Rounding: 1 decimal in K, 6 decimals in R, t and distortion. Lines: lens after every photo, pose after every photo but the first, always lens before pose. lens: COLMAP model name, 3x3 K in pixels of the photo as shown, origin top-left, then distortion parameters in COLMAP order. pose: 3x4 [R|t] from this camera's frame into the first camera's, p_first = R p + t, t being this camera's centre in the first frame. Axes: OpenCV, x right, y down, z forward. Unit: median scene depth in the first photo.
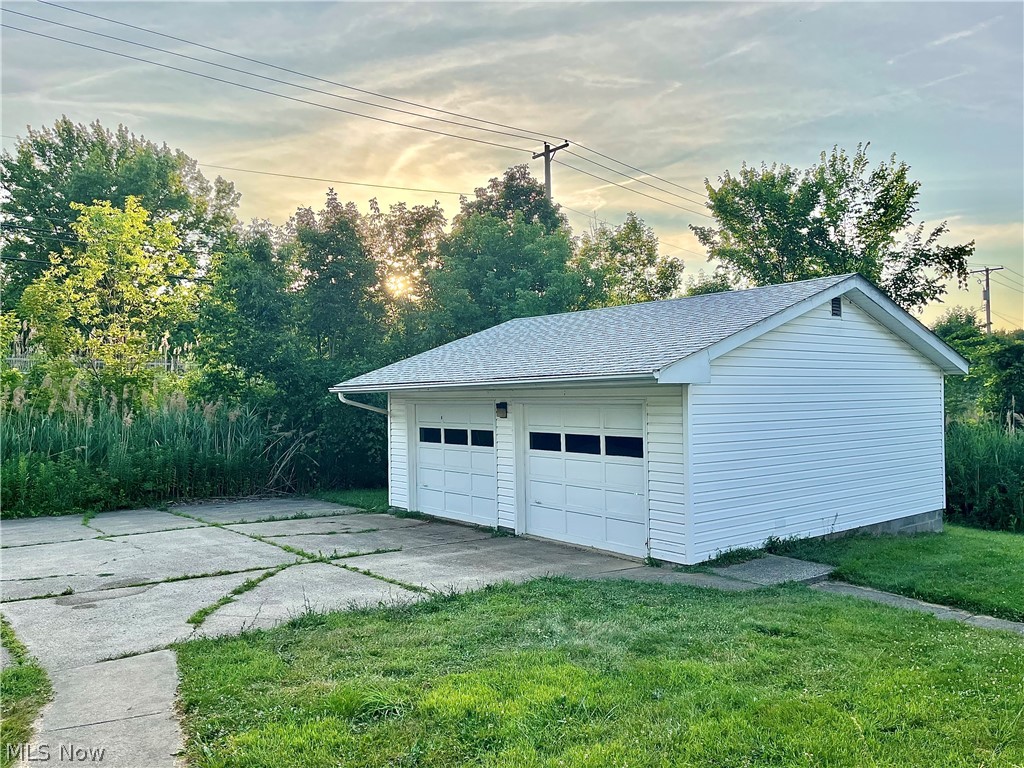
lens RADIAL K [[790.1, 0, 512.8], [0, 790.1, 384.3], [0, 0, 1]] dist [0.002704, -0.002190]
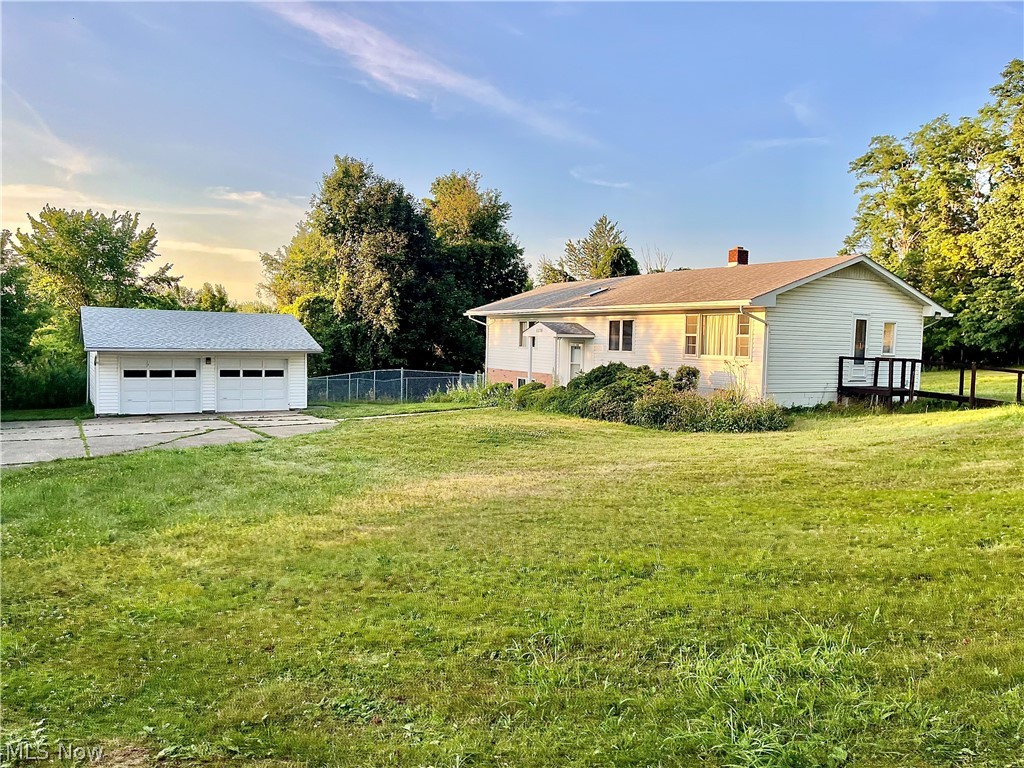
lens RADIAL K [[790.1, 0, 513.0], [0, 790.1, 382.0], [0, 0, 1]] dist [0.002704, -0.002190]
pose [[0.140362, -0.060743, 0.988235, -2.236203], [-0.055696, 0.996051, 0.069134, -0.121081], [-0.988532, -0.064745, 0.136424, -0.238860]]
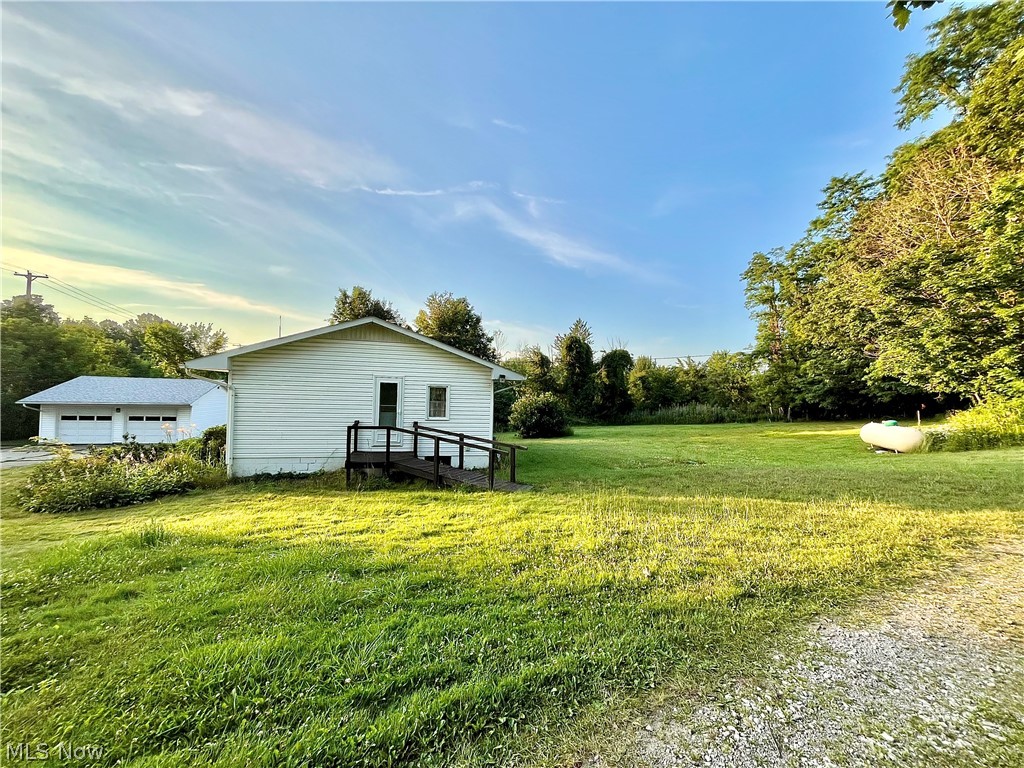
lens RADIAL K [[415.0, 0, 510.4], [0, 415.0, 386.9], [0, 0, 1]] dist [-0.003307, -0.000274]
pose [[0.403184, 0.008388, 0.915081, -1.023522], [-0.056092, 0.998304, 0.015564, -0.205522], [-0.913398, -0.057604, 0.402970, -1.401600]]
